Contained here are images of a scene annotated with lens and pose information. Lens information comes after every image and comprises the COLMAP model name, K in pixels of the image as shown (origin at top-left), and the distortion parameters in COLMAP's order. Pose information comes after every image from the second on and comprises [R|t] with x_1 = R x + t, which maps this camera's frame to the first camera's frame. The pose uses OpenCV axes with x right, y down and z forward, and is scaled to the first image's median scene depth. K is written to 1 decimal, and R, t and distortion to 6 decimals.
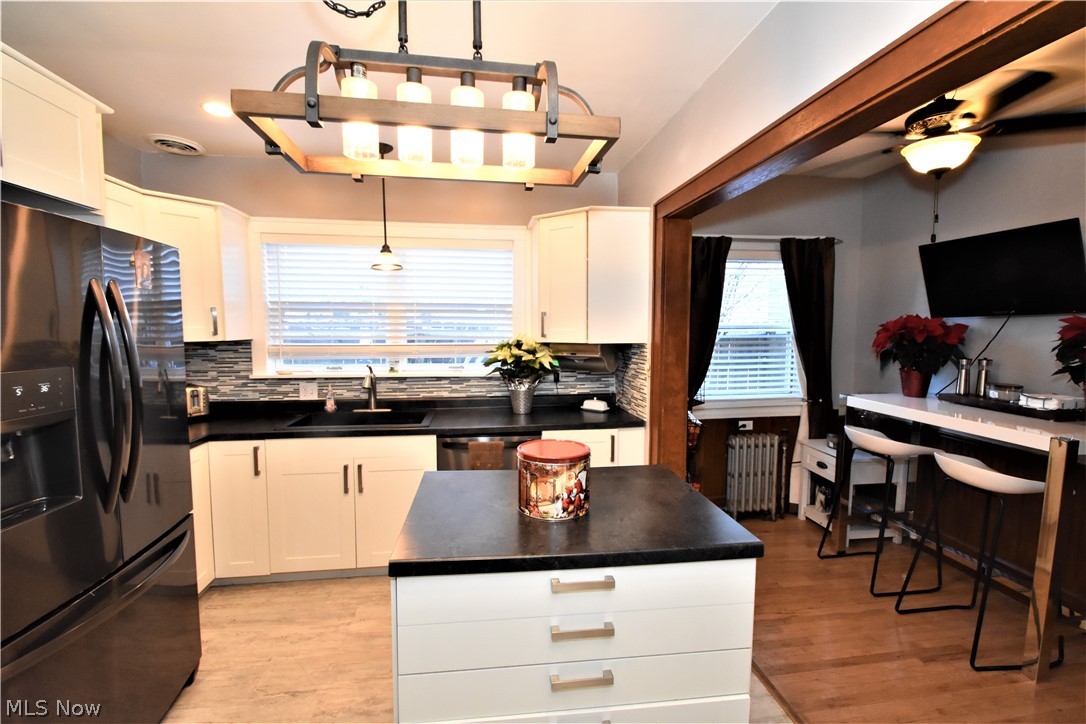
lens RADIAL K [[482.0, 0, 544.2], [0, 482.0, 361.6], [0, 0, 1]] dist [0.007018, -0.009407]
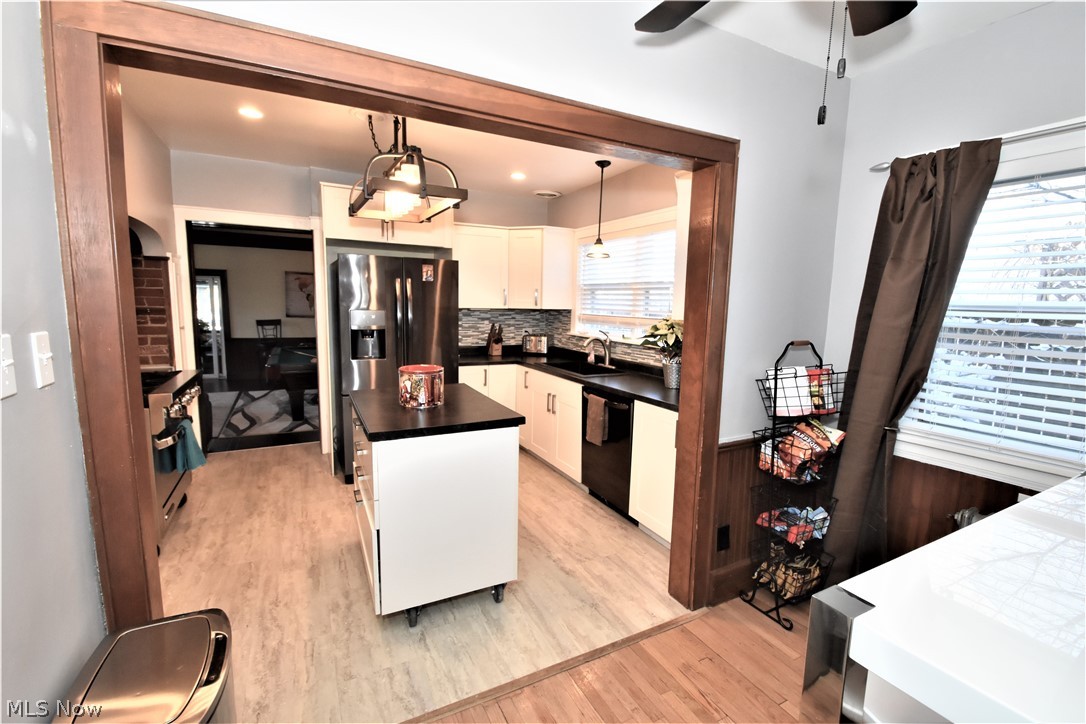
lens RADIAL K [[482.0, 0, 543.5], [0, 482.0, 364.9], [0, 0, 1]] dist [0.007018, -0.009407]
pose [[0.329157, 0.128648, -0.935471, 0.824144], [-0.092755, 0.990290, 0.103550, -0.021379], [0.939709, 0.052686, 0.337894, 0.401406]]
